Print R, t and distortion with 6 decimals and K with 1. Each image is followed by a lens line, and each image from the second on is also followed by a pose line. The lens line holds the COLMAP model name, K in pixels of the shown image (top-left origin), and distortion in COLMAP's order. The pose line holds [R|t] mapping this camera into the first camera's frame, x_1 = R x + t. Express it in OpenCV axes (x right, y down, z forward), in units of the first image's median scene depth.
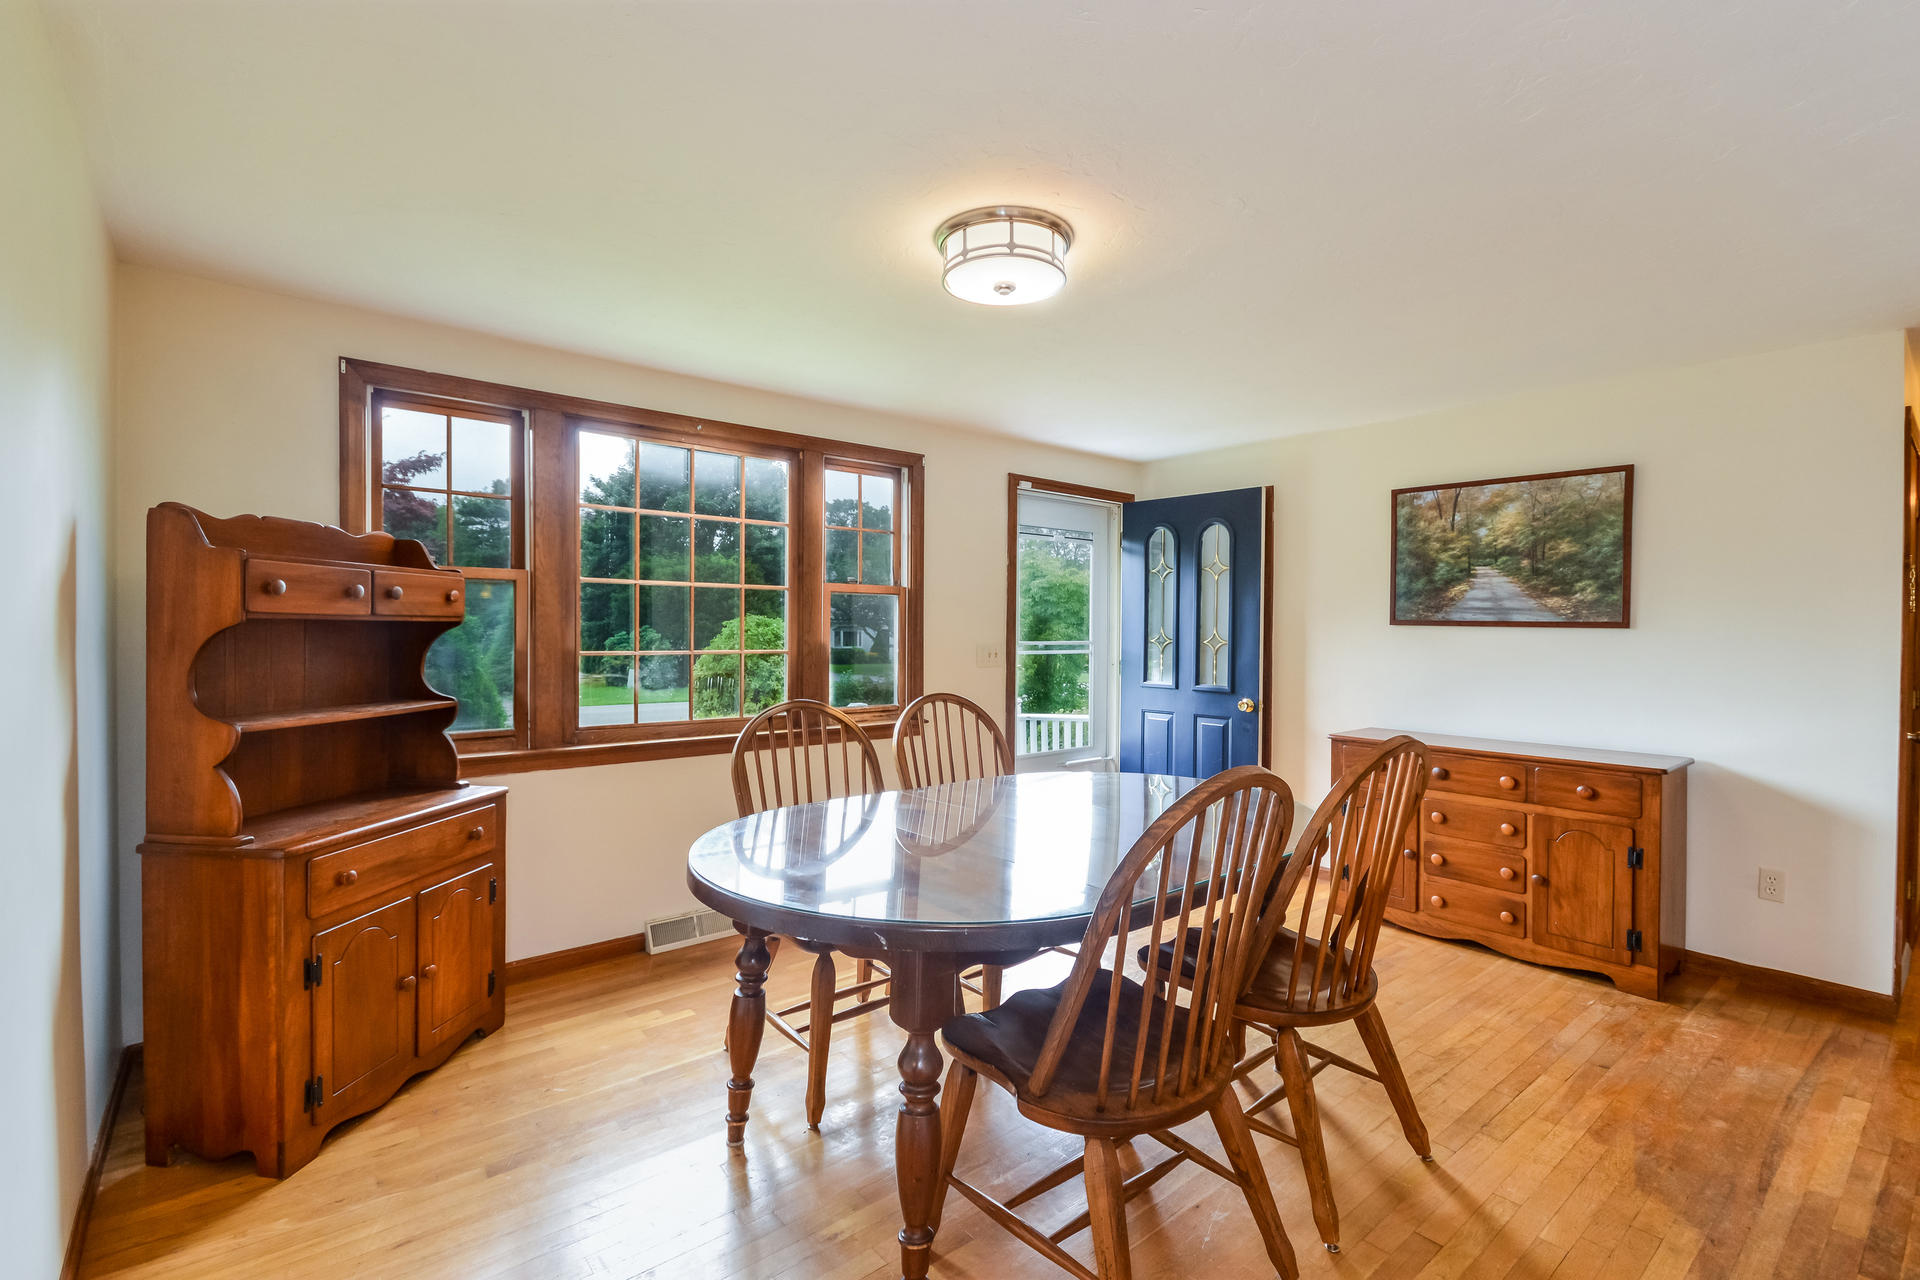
lens RADIAL K [[856.8, 0, 968.2], [0, 856.8, 641.8], [0, 0, 1]] dist [-0.002056, -0.002296]
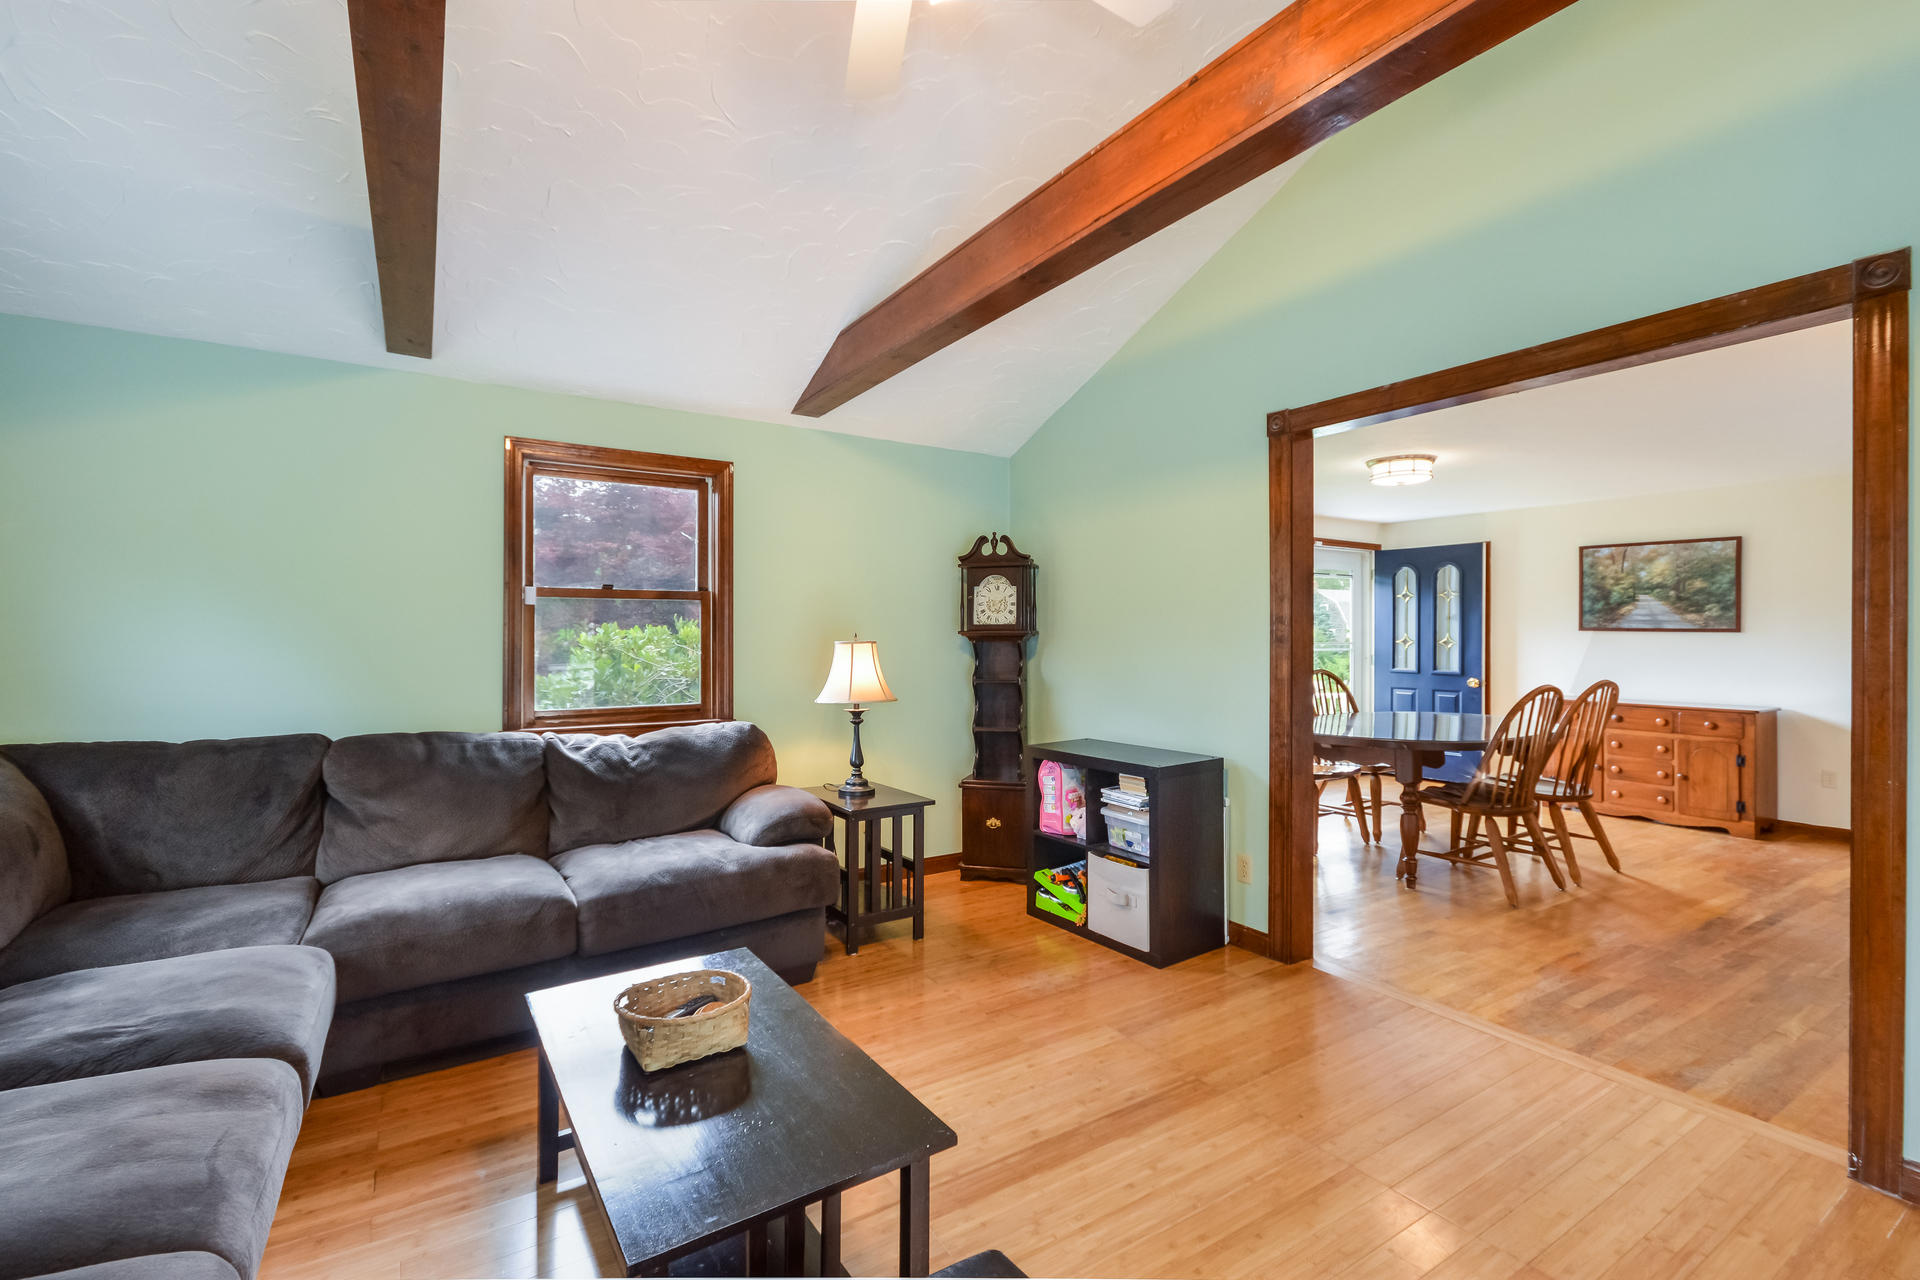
lens RADIAL K [[856.8, 0, 915.1], [0, 856.8, 638.9], [0, 0, 1]] dist [-0.002056, -0.002296]
pose [[0.986411, -0.006674, -0.164162, -0.539938], [0.005178, 0.999941, -0.009540, 0.004630], [0.164216, 0.008561, 0.986387, -0.898192]]
